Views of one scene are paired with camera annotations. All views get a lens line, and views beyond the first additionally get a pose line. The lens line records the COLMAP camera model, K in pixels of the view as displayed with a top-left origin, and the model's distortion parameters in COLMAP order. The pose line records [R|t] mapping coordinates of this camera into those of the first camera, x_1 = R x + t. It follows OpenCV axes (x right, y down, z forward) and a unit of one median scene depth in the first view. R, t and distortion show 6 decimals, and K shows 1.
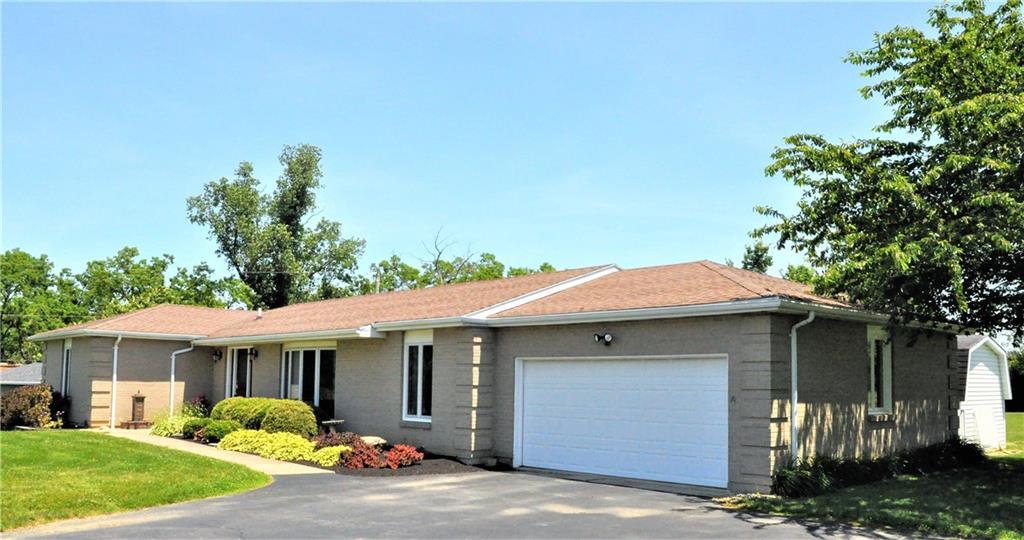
lens RADIAL K [[984.1, 0, 512.3], [0, 984.1, 274.0], [0, 0, 1]] dist [0.003903, 0.000000]
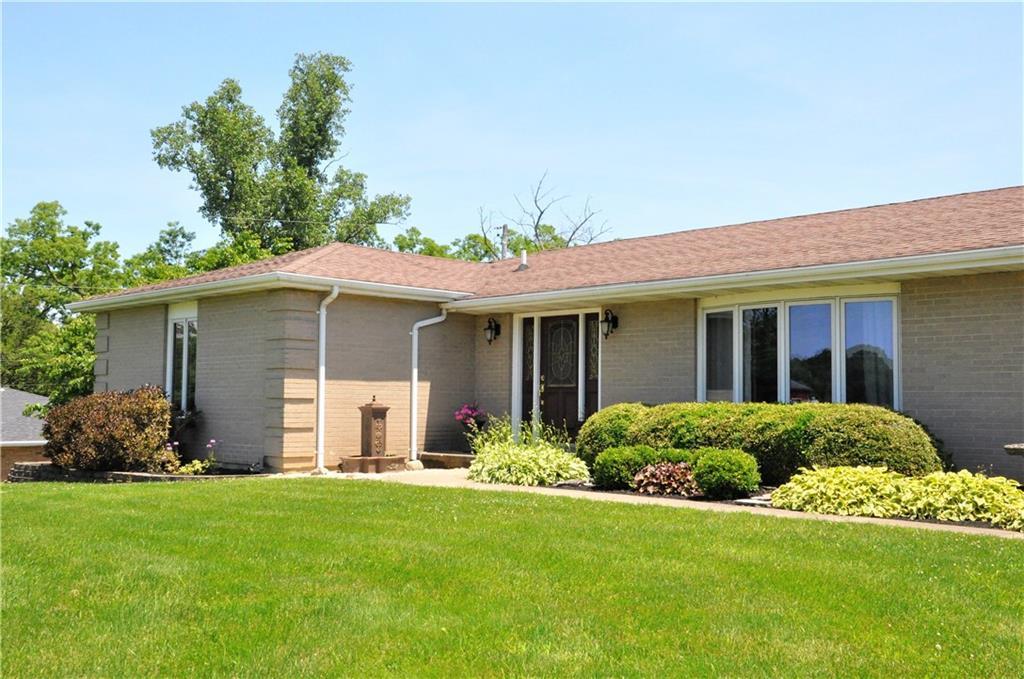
lens RADIAL K [[1121.6, 0, 511.6], [0, 1121.6, 337.3], [0, 0, 1]] dist [0.025909, 0.000000]
pose [[0.991338, -0.006633, 0.131164, -0.192109], [0.000886, 0.999039, 0.043824, 0.031308], [-0.131329, -0.043328, 0.990392, 0.209010]]
